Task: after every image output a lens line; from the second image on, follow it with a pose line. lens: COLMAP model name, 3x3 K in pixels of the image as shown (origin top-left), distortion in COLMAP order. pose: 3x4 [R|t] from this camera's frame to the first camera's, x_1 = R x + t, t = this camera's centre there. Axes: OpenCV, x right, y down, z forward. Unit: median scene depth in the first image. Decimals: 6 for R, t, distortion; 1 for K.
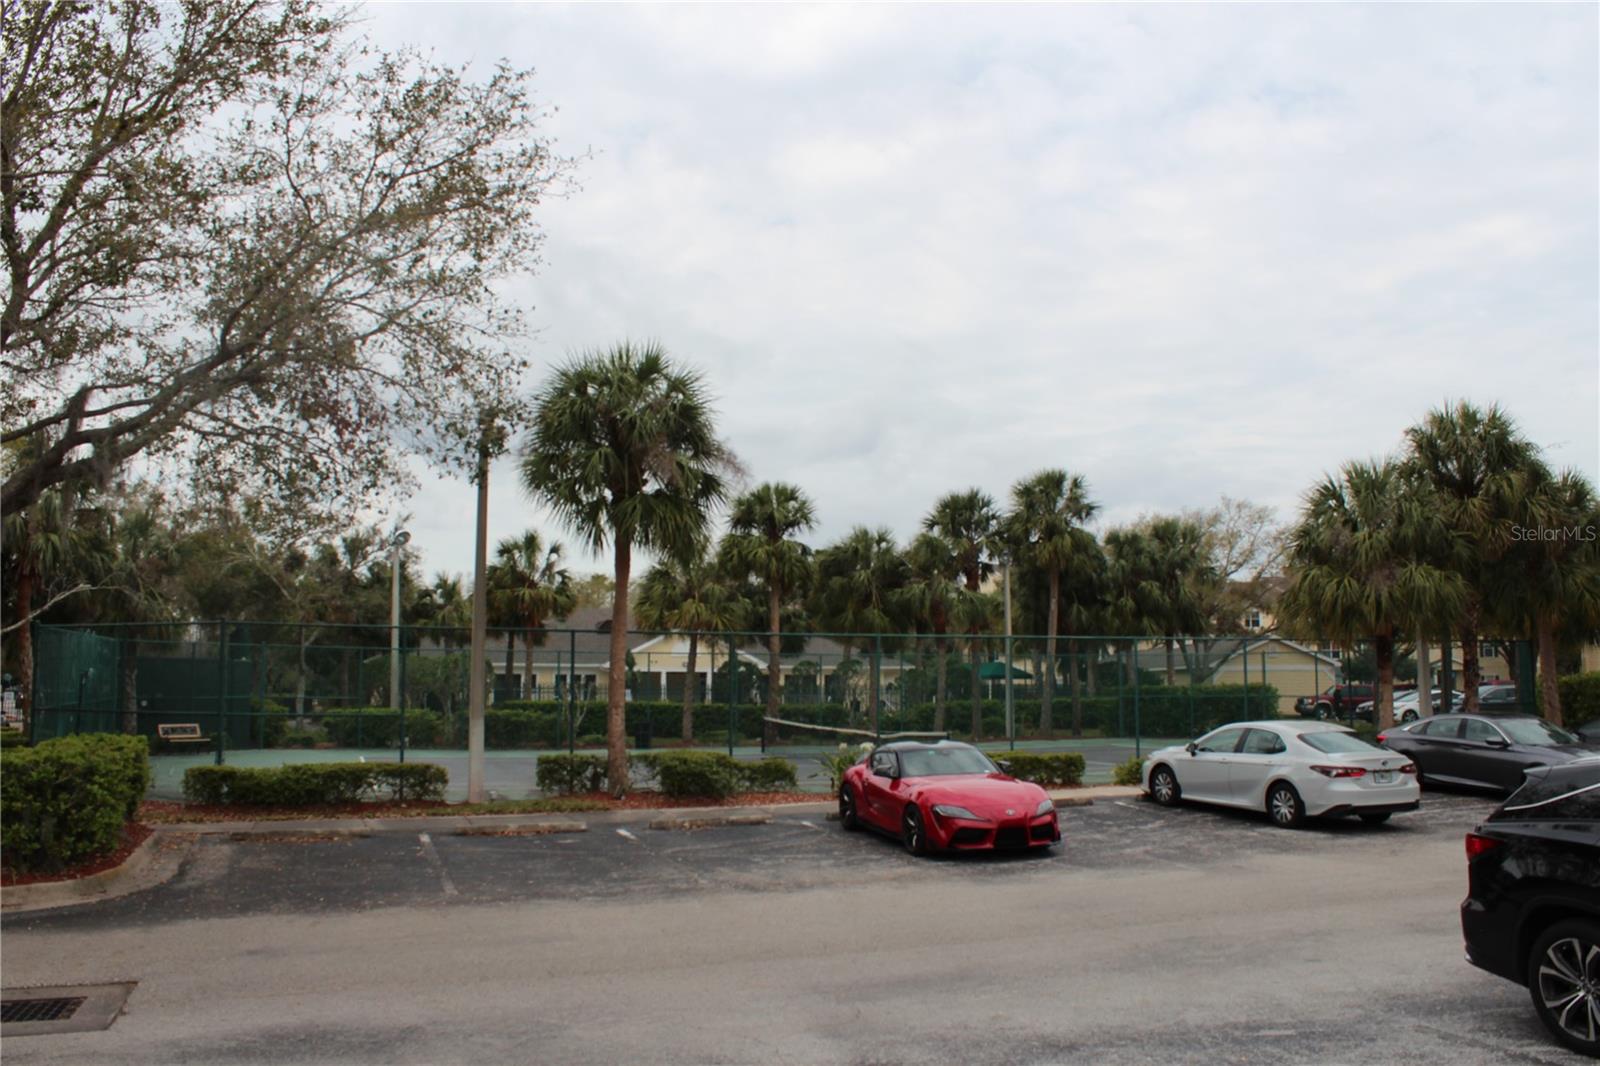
lens RADIAL K [[1368.4, 0, 798.5], [0, 1368.4, 557.1], [0, 0, 1]] dist [-0.163460, 0.157102]
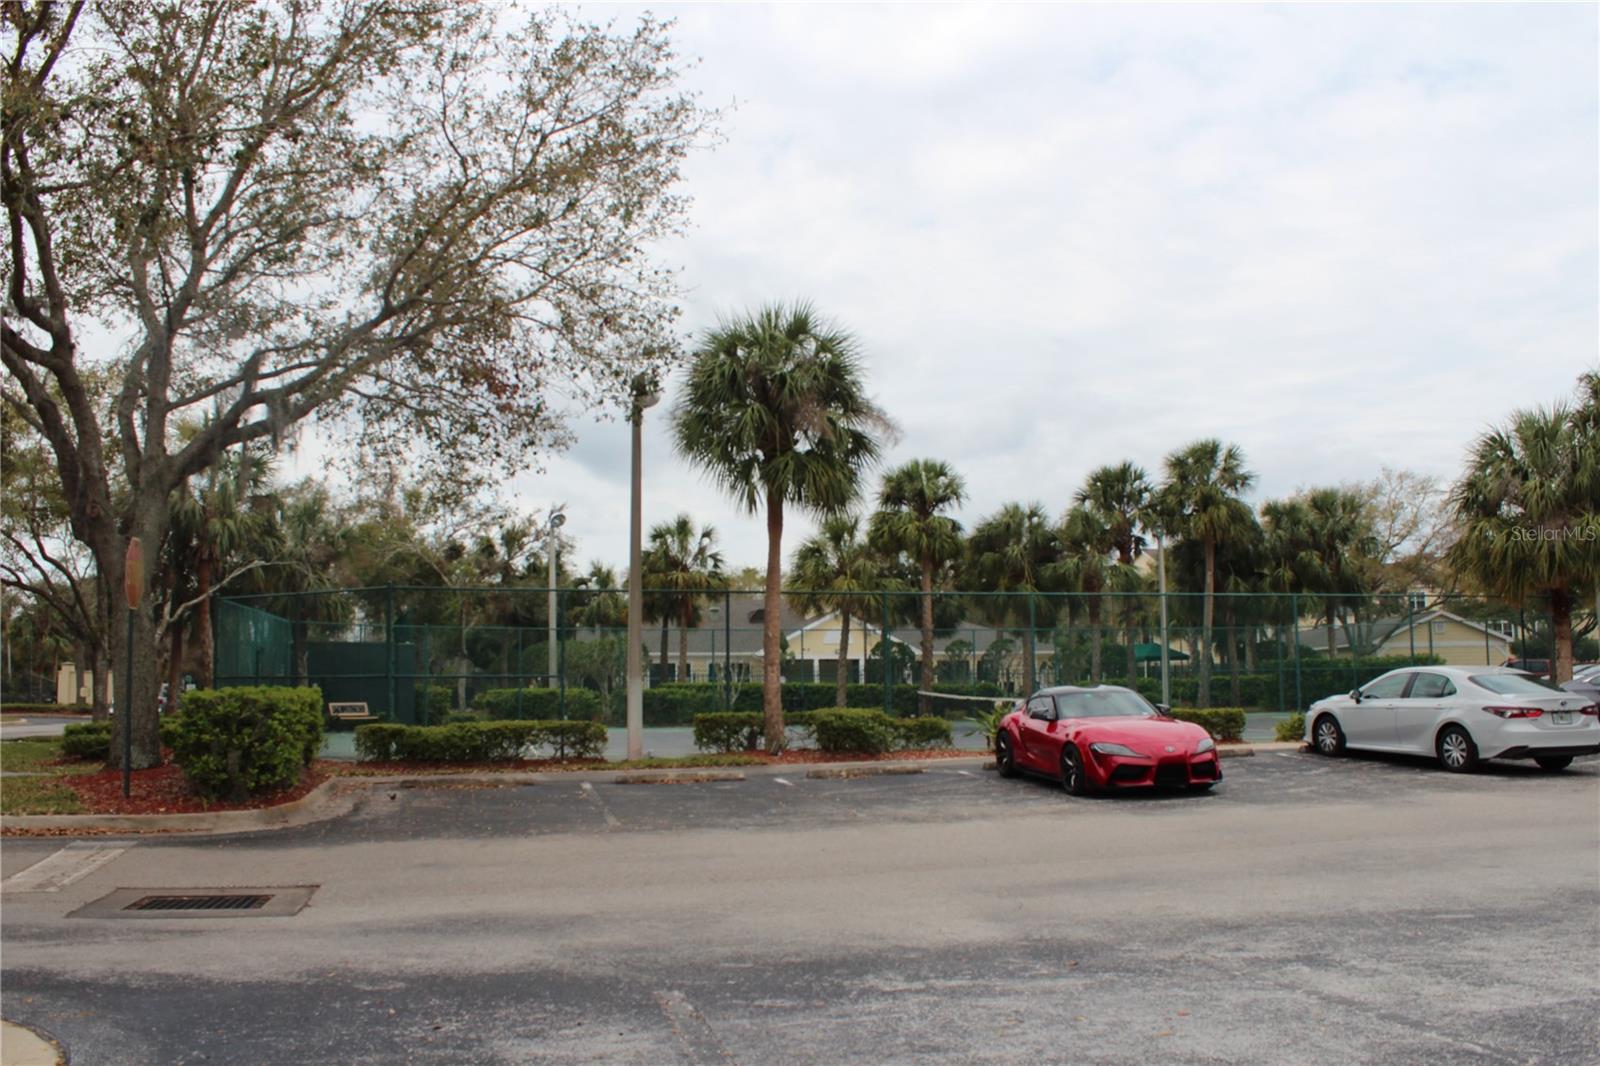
lens RADIAL K [[1368.4, 0, 798.5], [0, 1368.4, 557.1], [0, 0, 1]] dist [-0.163460, 0.157102]
pose [[0.993813, -0.020024, -0.109248, -0.001885], [0.020305, 0.999793, 0.001457, 0.030155], [0.109196, -0.003667, 0.994013, -0.004019]]
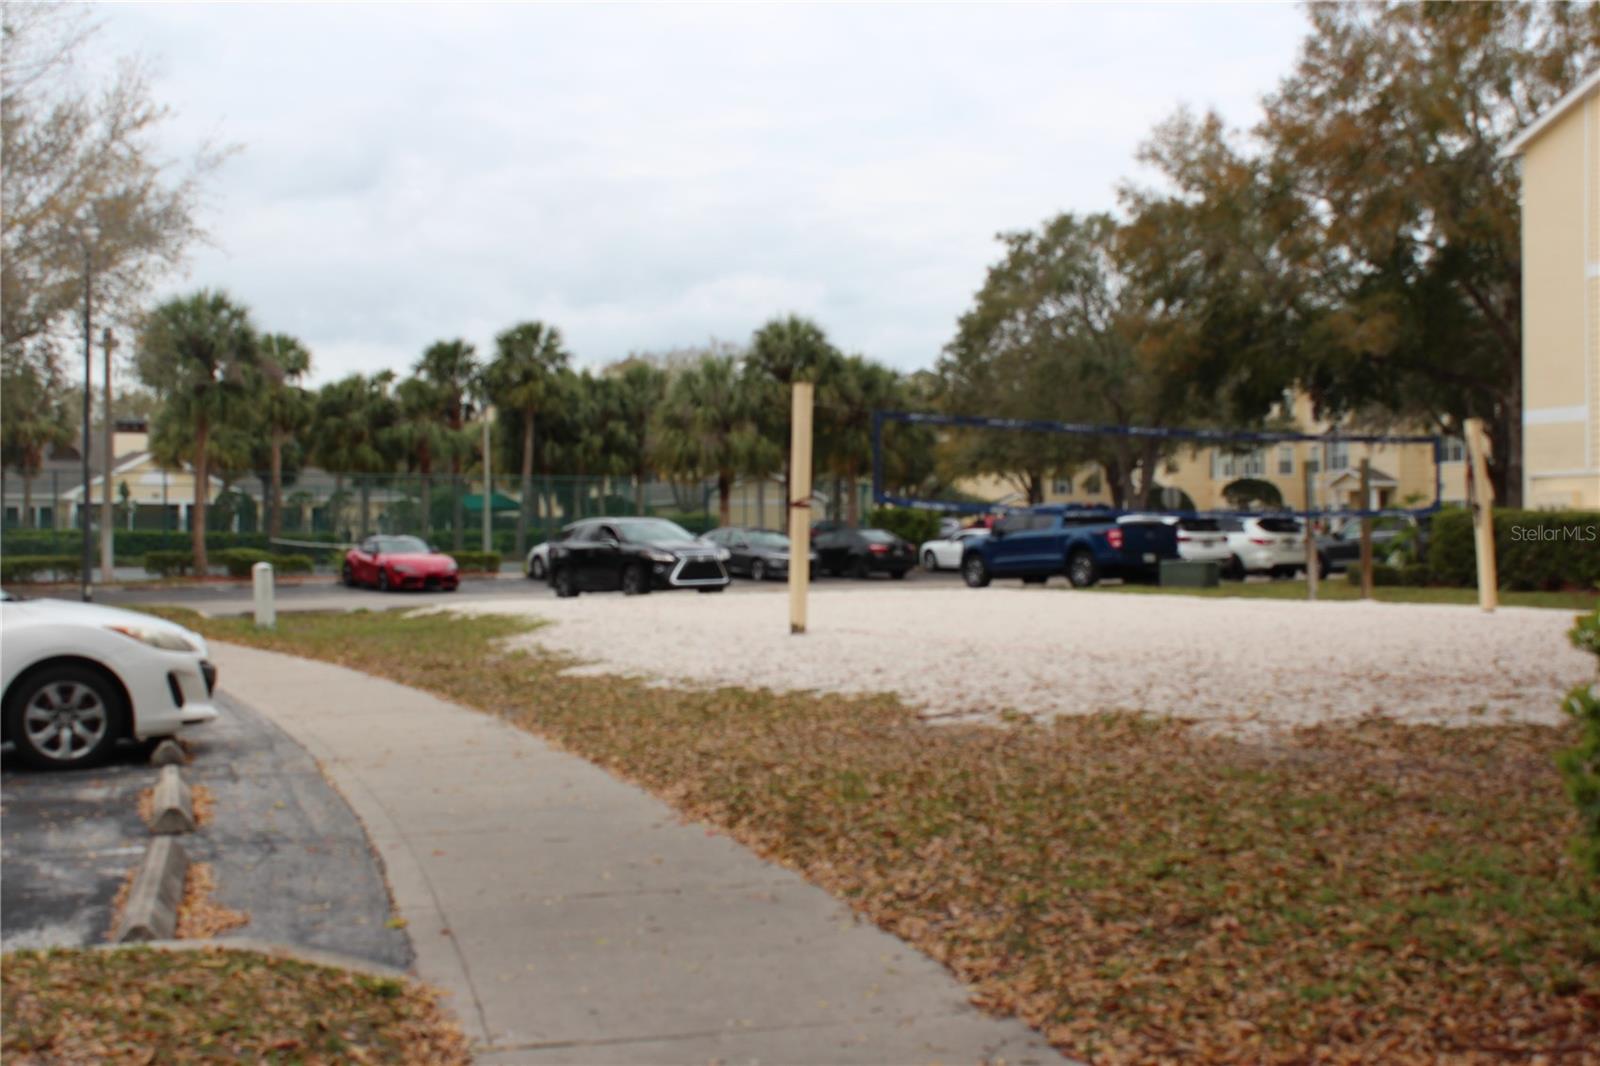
lens RADIAL K [[1941.8, 0, 800.0], [0, 1941.8, 533.0], [0, 0, 1]] dist [-0.112137, 0.013249]
pose [[0.962503, -0.003008, 0.271255, -0.069970], [-0.023404, 0.995289, 0.094081, -0.107014], [-0.270260, -0.096901, 0.957899, -1.376054]]
